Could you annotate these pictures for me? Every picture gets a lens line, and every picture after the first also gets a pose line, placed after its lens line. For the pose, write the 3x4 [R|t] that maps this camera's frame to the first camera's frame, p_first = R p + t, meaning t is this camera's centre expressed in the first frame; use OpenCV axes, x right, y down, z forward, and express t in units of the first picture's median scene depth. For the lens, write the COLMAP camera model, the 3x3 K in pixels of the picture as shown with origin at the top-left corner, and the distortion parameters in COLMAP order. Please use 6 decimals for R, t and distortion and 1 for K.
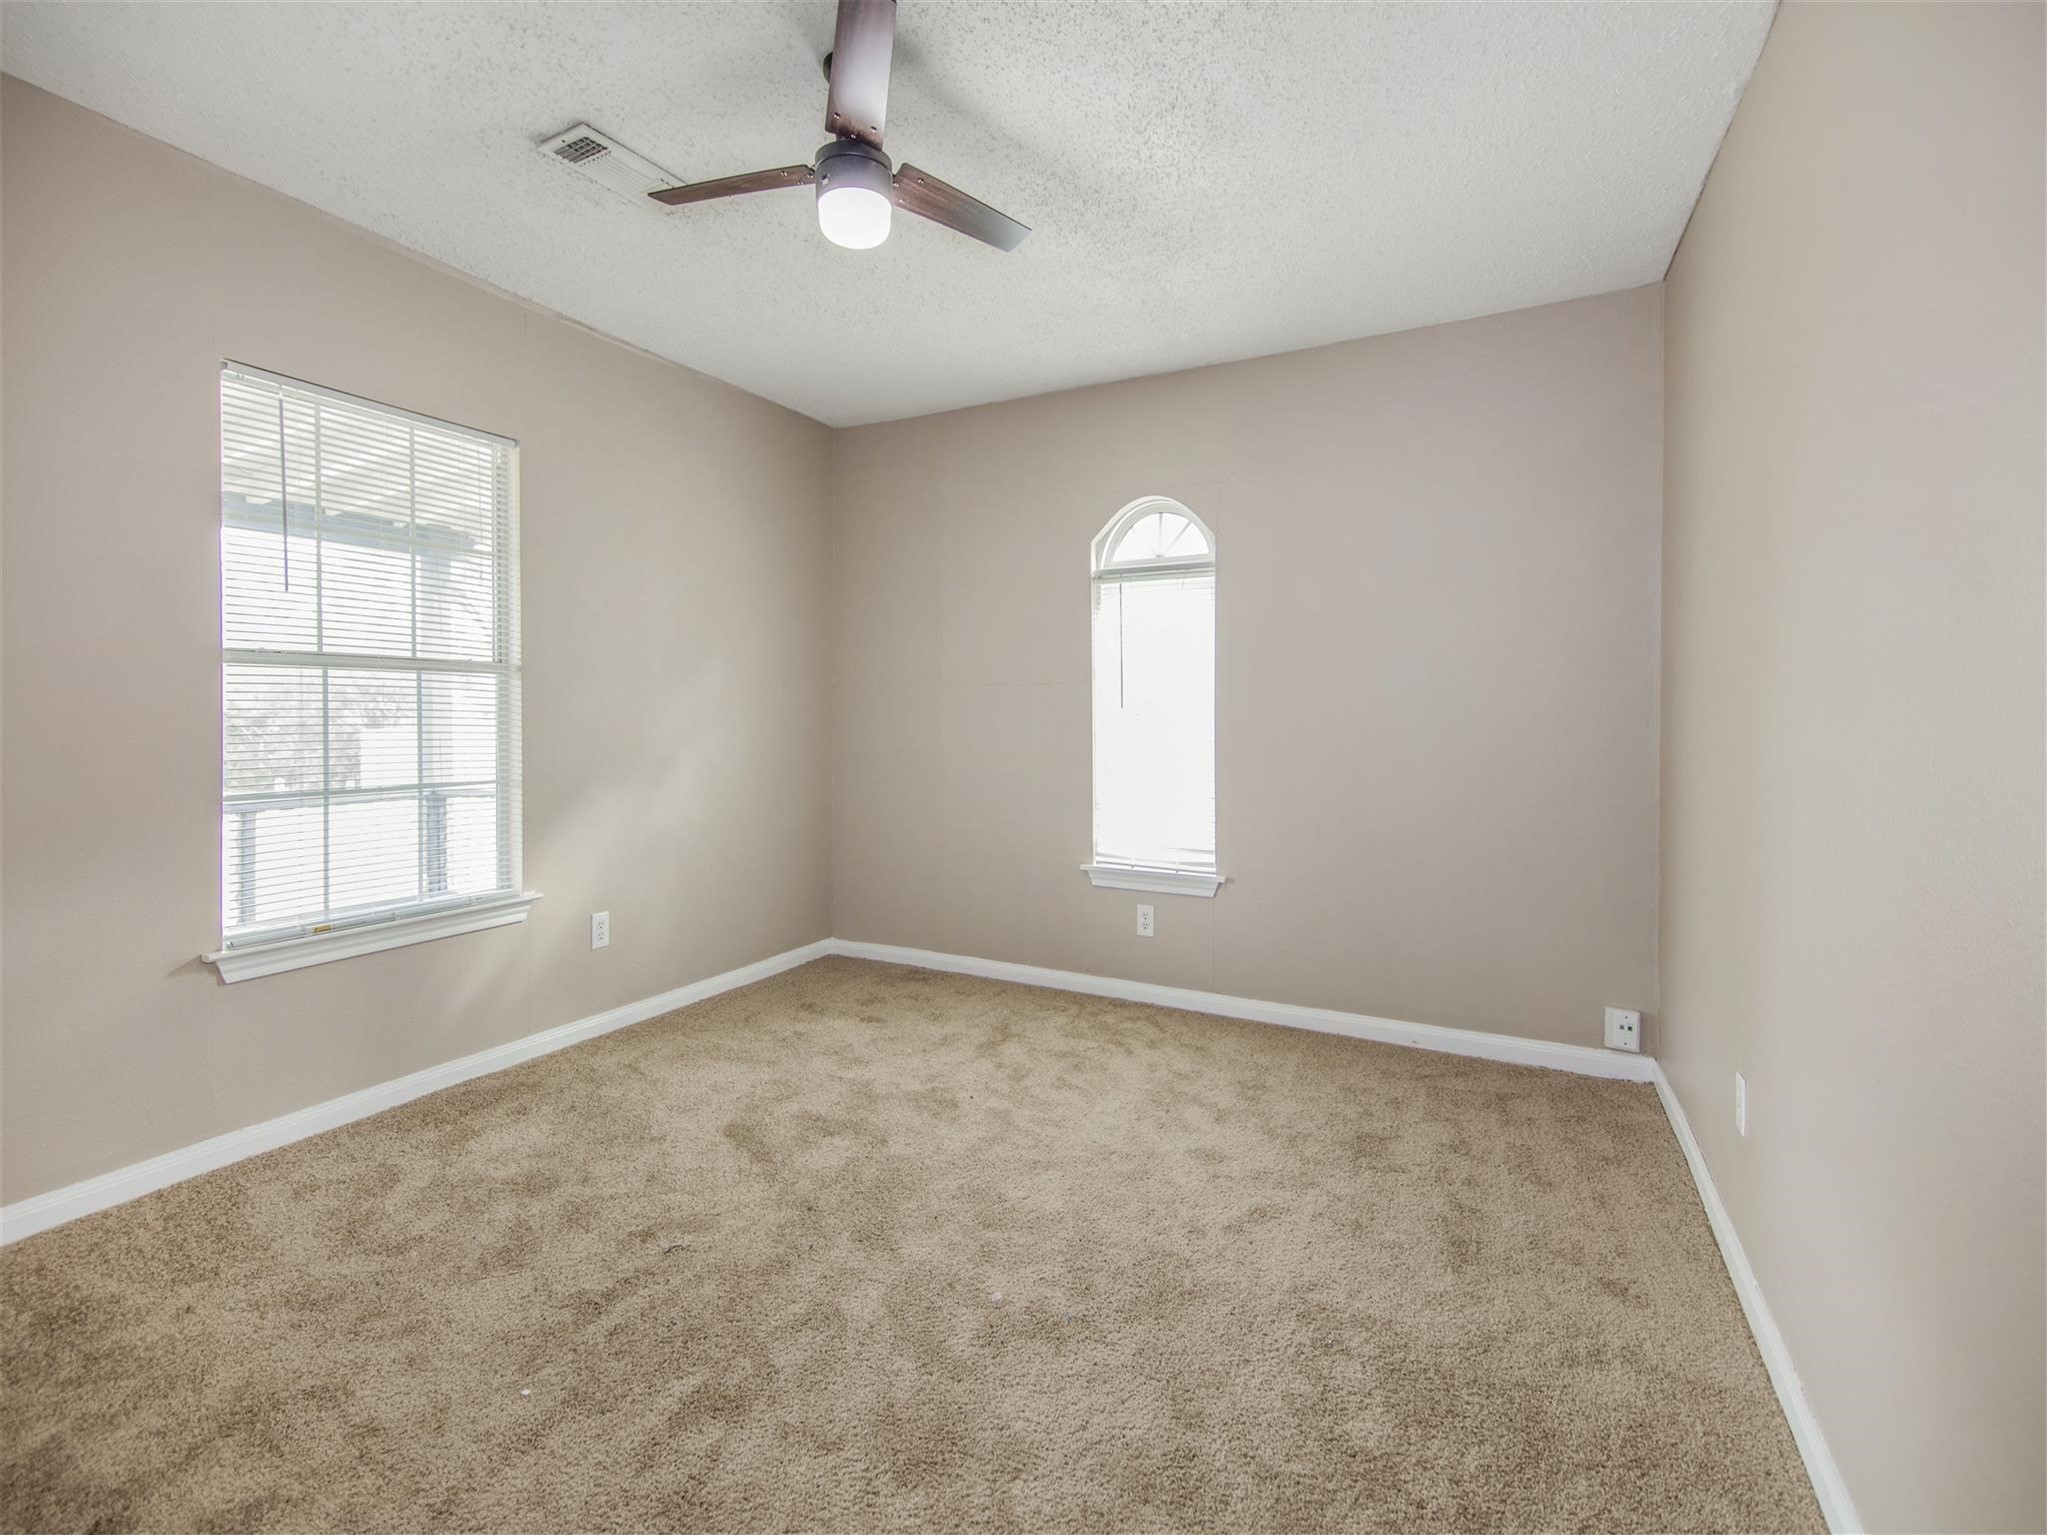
lens RADIAL K [[944.2, 0, 1007.8], [0, 944.2, 753.5], [0, 0, 1]] dist [0.014373, -0.000504]
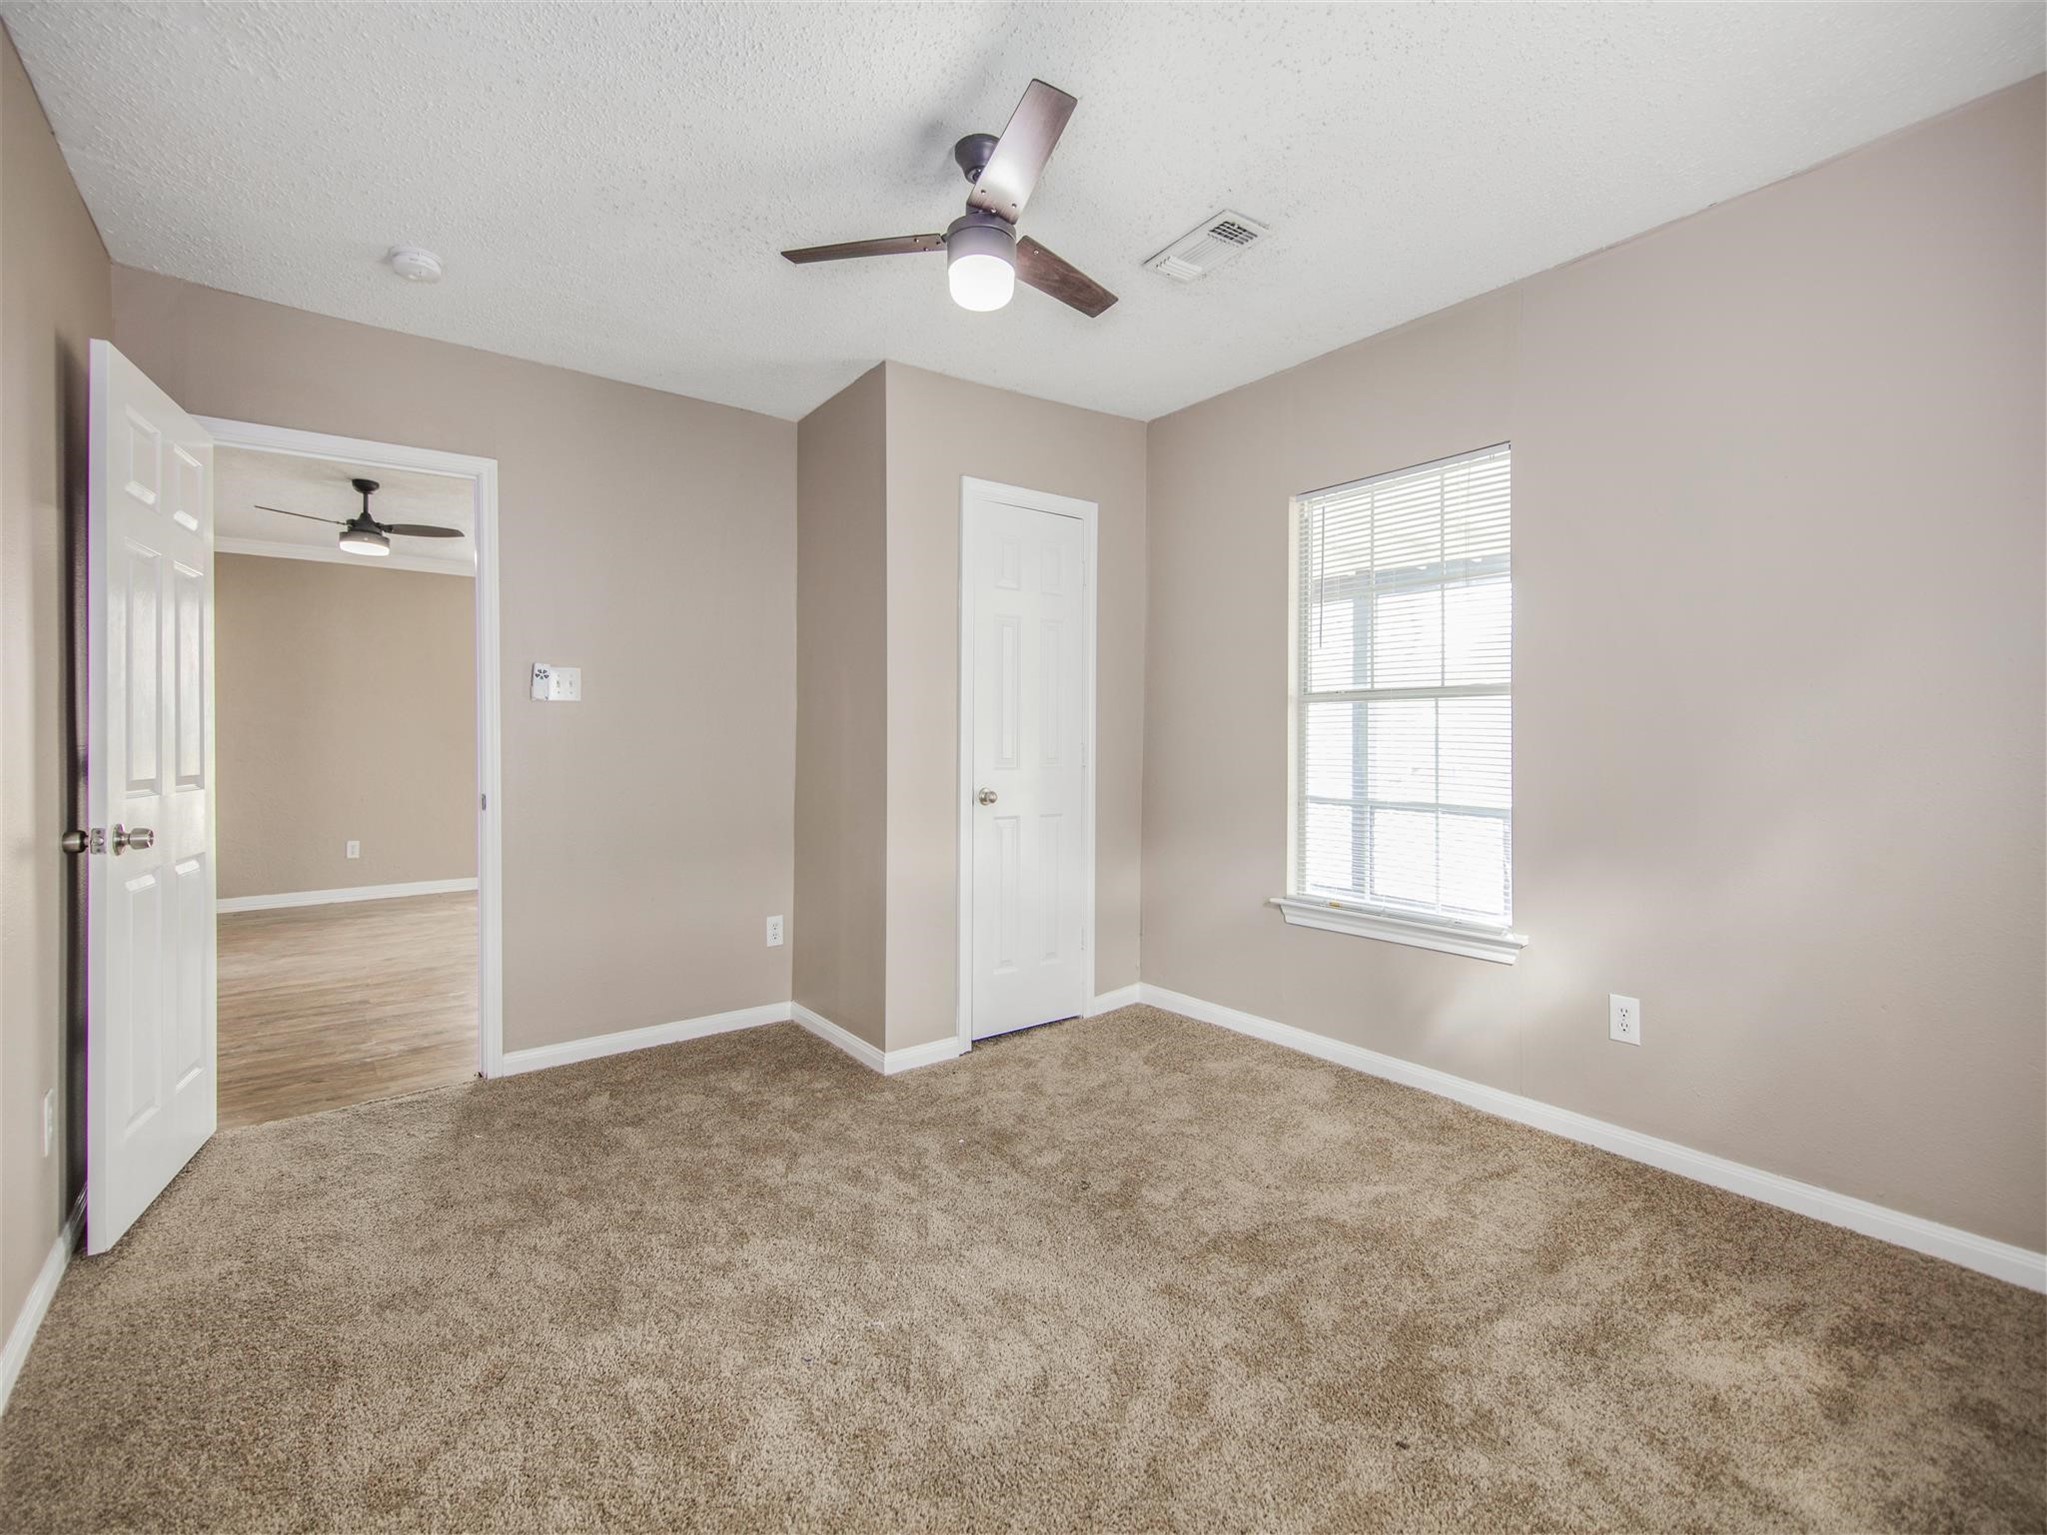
lens RADIAL K [[944.2, 0, 1007.8], [0, 944.2, 753.5], [0, 0, 1]] dist [0.014373, -0.000504]
pose [[-0.457864, 0.004454, -0.889011, 0.550601], [-0.038135, 0.998969, 0.024645, -0.031709], [0.888204, 0.045187, -0.457222, 1.048344]]
